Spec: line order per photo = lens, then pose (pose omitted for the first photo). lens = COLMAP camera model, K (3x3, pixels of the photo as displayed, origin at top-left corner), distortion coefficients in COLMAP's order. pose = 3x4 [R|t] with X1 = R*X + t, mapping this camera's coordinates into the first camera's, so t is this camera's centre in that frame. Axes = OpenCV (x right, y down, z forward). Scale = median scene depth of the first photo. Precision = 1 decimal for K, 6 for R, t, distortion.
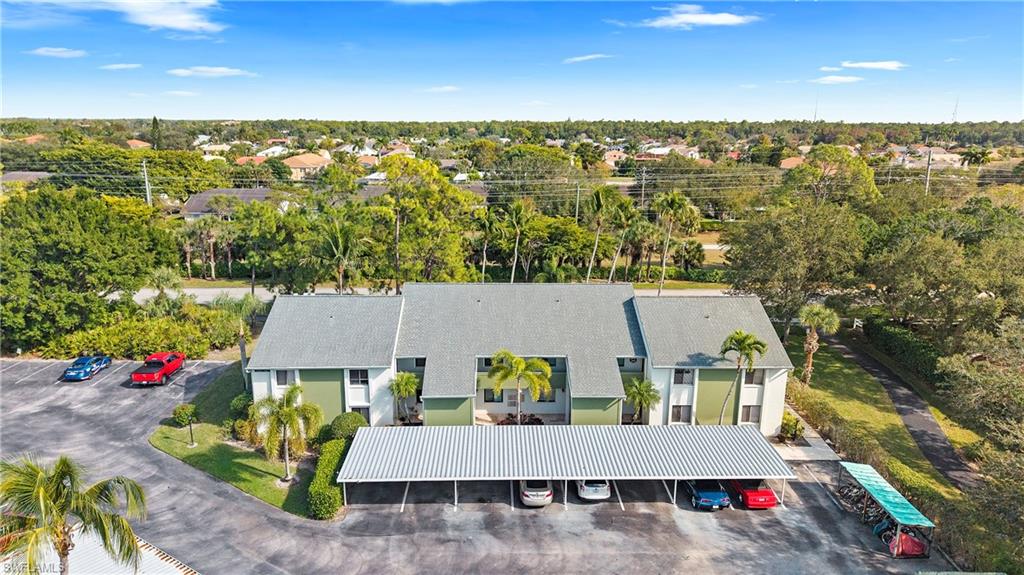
lens RADIAL K [[696.3, 0, 512.0], [0, 696.3, 287.5], [0, 0, 1]] dist [0.030154, -0.032277]
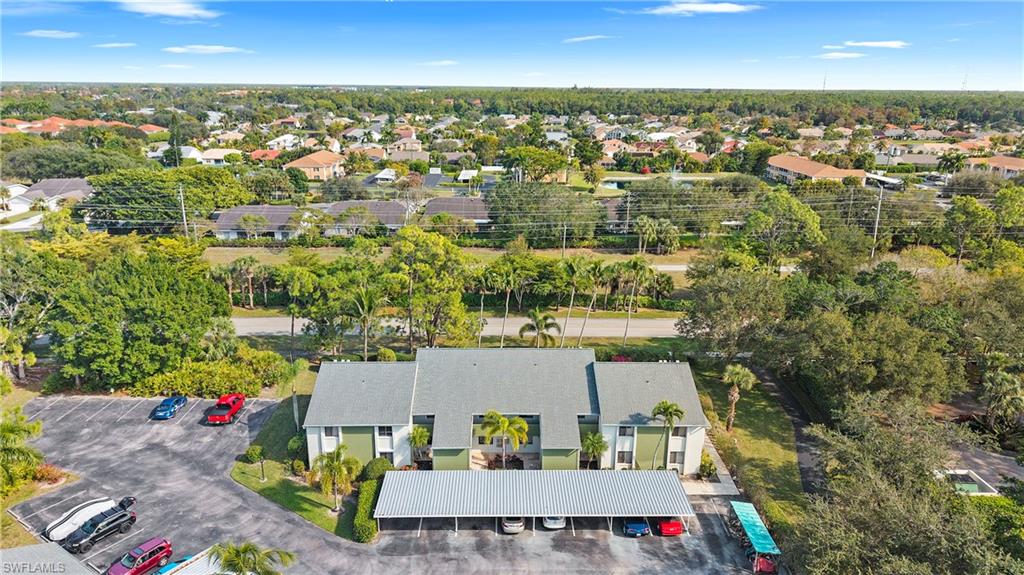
lens RADIAL K [[696.3, 0, 512.0], [0, 696.3, 287.5], [0, 0, 1]] dist [0.030154, -0.032277]
pose [[0.999964, 0.004155, -0.007443, 0.034496], [-0.003785, 0.998788, 0.049071, -0.213369], [0.007638, -0.049041, 0.998768, -0.330630]]
